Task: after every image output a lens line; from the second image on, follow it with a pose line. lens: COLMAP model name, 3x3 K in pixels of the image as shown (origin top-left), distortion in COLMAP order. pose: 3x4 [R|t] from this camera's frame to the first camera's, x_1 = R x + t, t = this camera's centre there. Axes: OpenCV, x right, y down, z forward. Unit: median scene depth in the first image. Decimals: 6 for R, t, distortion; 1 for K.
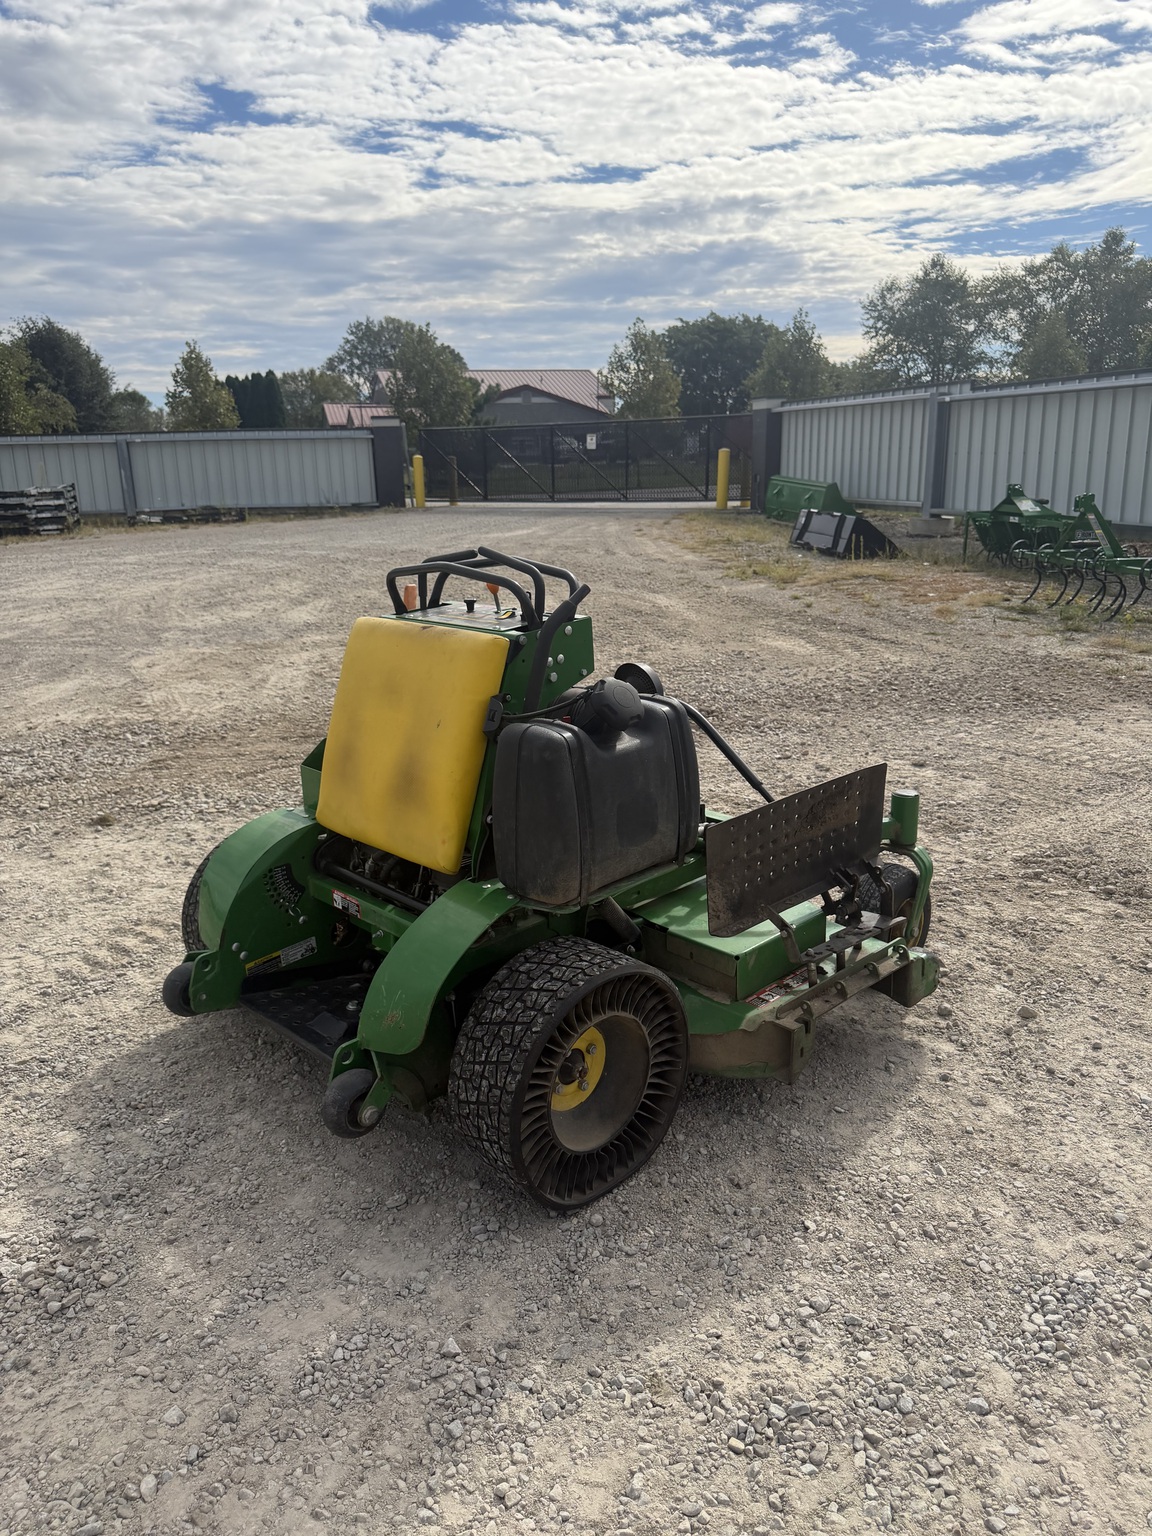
lens RADIAL K [[1125.6, 0, 576.0], [0, 1125.6, 768.0], [0, 0, 1]] dist [0.000065, -0.006686]
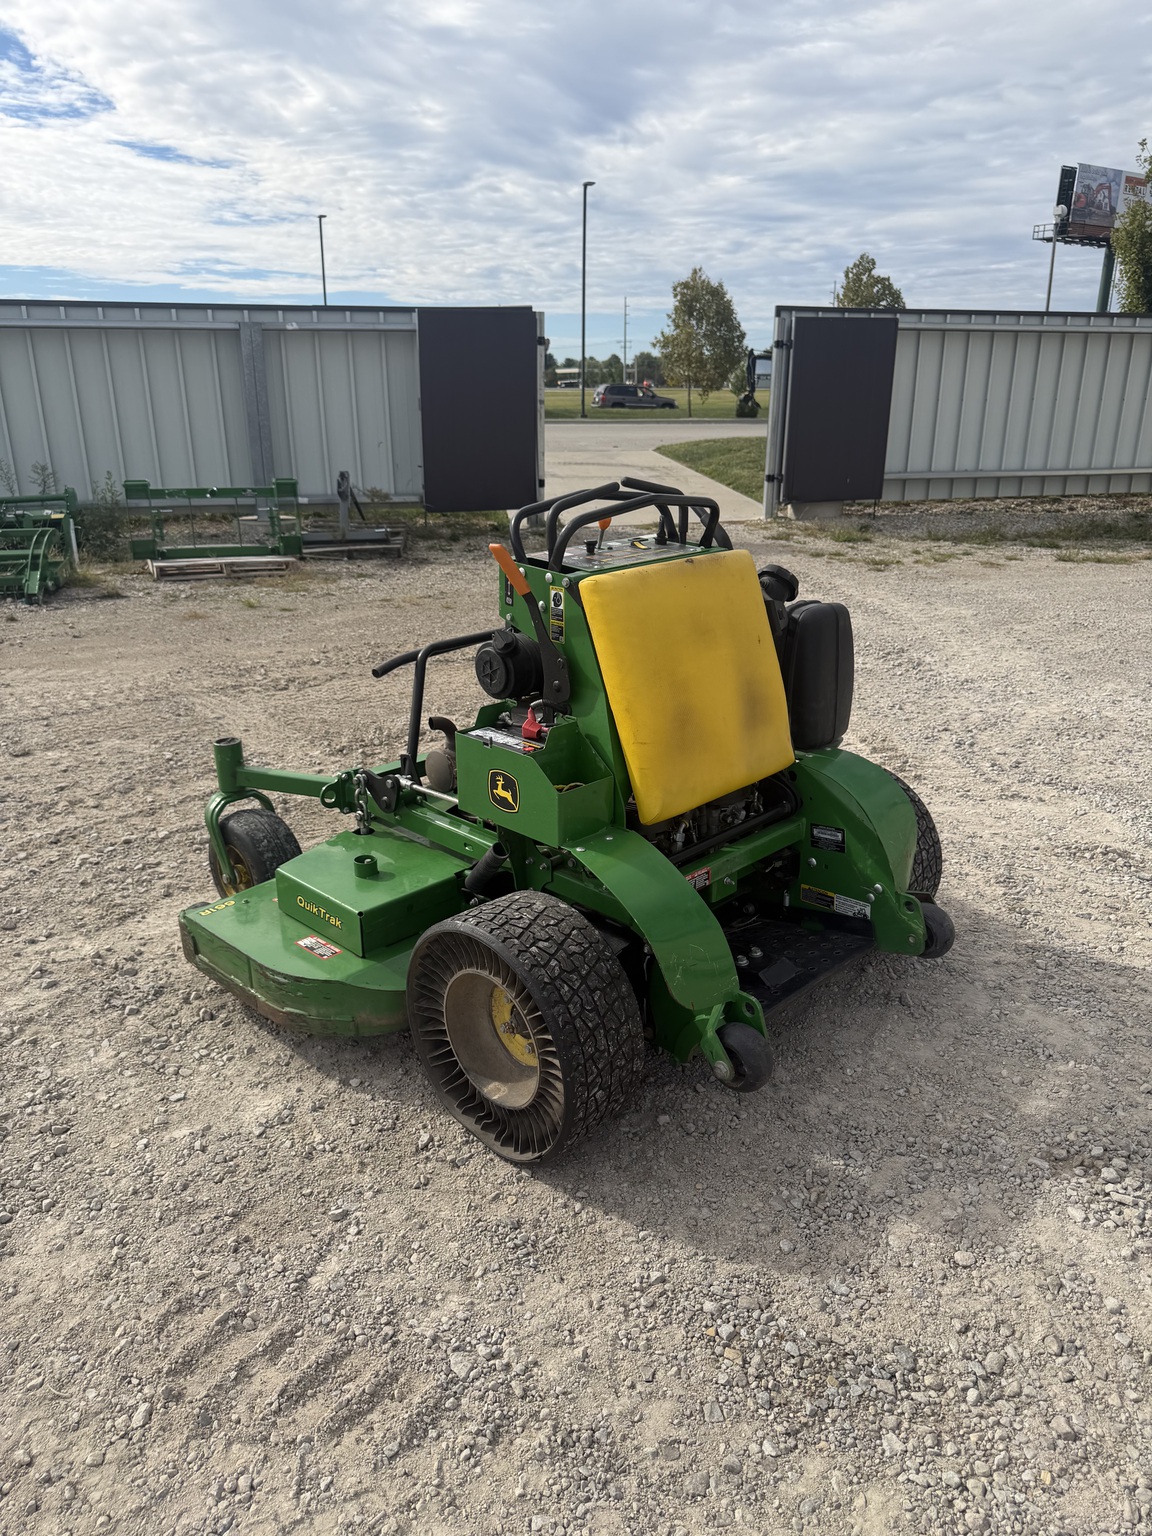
lens RADIAL K [[1101.3, 0, 587.8], [0, 1101.3, 787.8], [0, 0, 1]] dist [0.000399, -0.004858]
pose [[-0.047891, -0.315102, 0.947849, -0.077618], [0.264505, 0.911061, 0.316237, -0.019243], [-0.963194, 0.265856, 0.039715, 0.078769]]
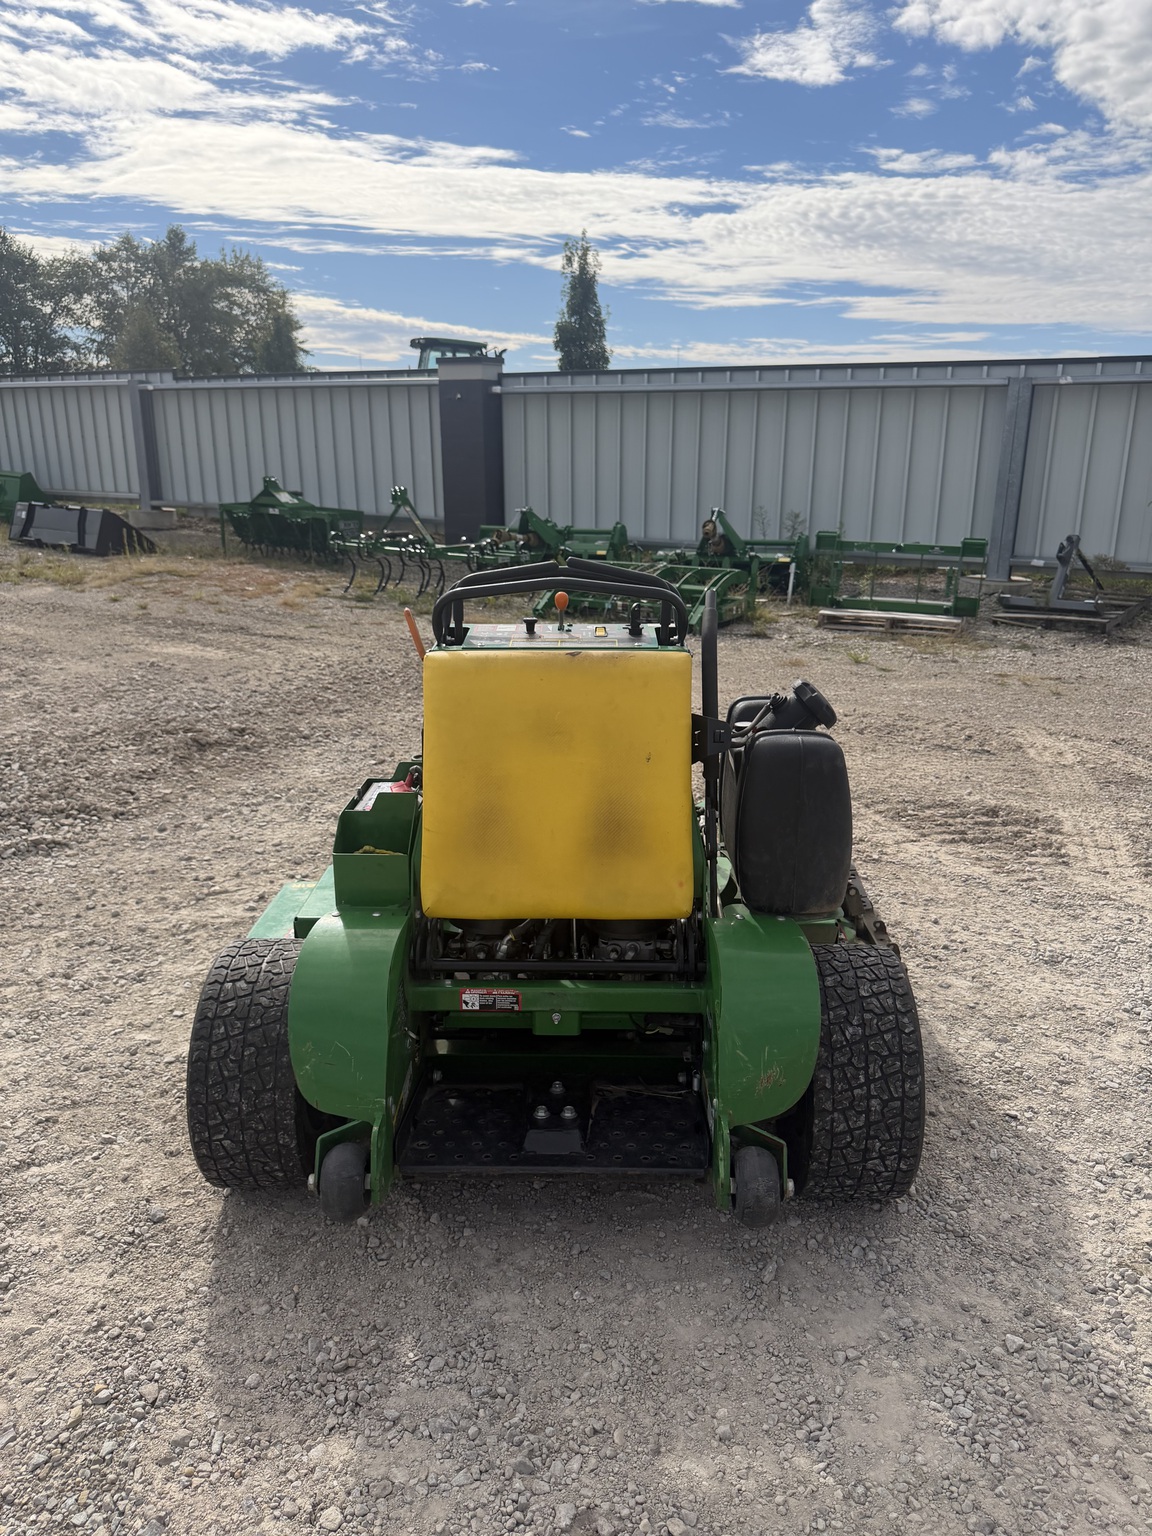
lens RADIAL K [[1101.3, 0, 587.8], [0, 1101.3, 787.8], [0, 0, 1]] dist [0.000399, -0.004858]
pose [[0.698868, -0.189552, 0.689676, -0.051961], [0.168012, 0.980770, 0.099306, -0.007669], [-0.695237, 0.046472, 0.717276, 0.028020]]
